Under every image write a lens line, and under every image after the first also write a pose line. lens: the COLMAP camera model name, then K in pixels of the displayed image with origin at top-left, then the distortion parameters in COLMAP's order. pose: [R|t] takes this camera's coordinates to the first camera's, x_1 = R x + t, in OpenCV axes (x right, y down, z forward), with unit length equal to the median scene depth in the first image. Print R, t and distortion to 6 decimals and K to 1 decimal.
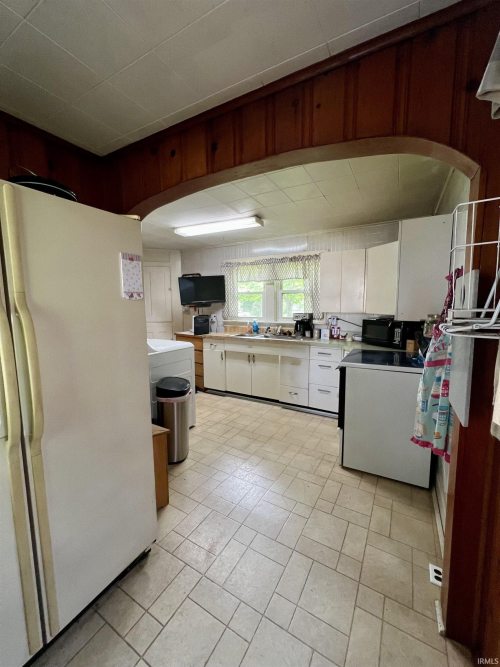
lens RADIAL K [[267.5, 0, 248.6], [0, 267.5, 332.5], [0, 0, 1]] dist [-0.002118, 0.000649]
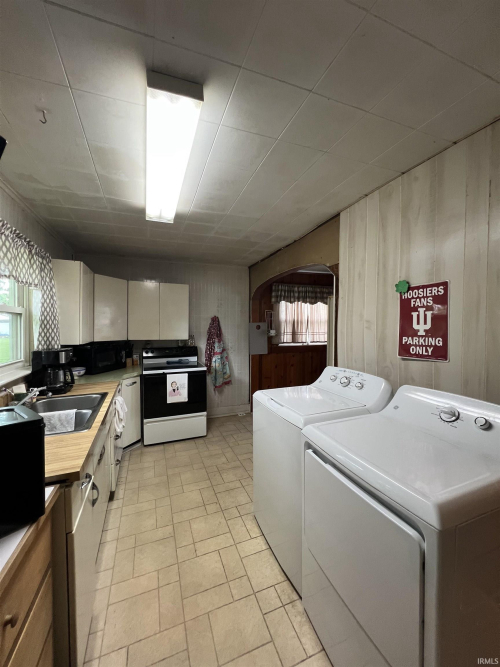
lens RADIAL K [[267.5, 0, 251.1], [0, 267.5, 330.2], [0, 0, 1]] dist [-0.002118, 0.000649]
pose [[-0.781891, -0.005762, 0.623388, -0.517805], [0.072950, 0.992242, 0.100669, -0.150536], [-0.619132, 0.124188, -0.775405, 1.254948]]
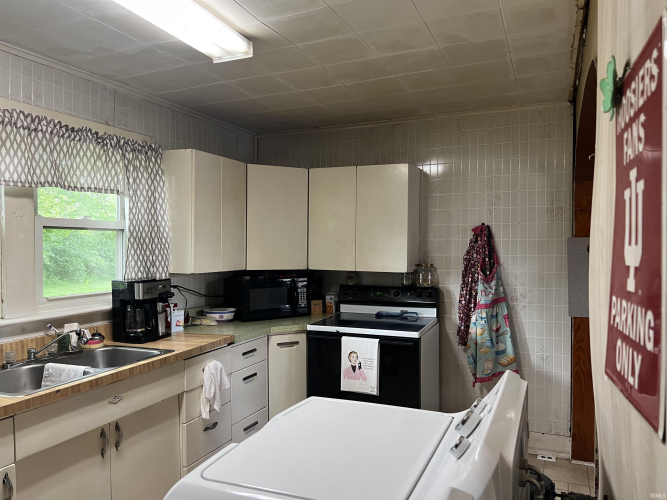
lens RADIAL K [[500.8, 0, 333.2], [0, 500.8, 251.8], [0, 0, 1]] dist [0.052797, -0.070823]
pose [[-0.116766, -0.010528, 0.993104, -0.632855], [0.110628, 0.993583, 0.023540, -0.107187], [-0.986979, 0.112613, -0.114852, 0.851285]]
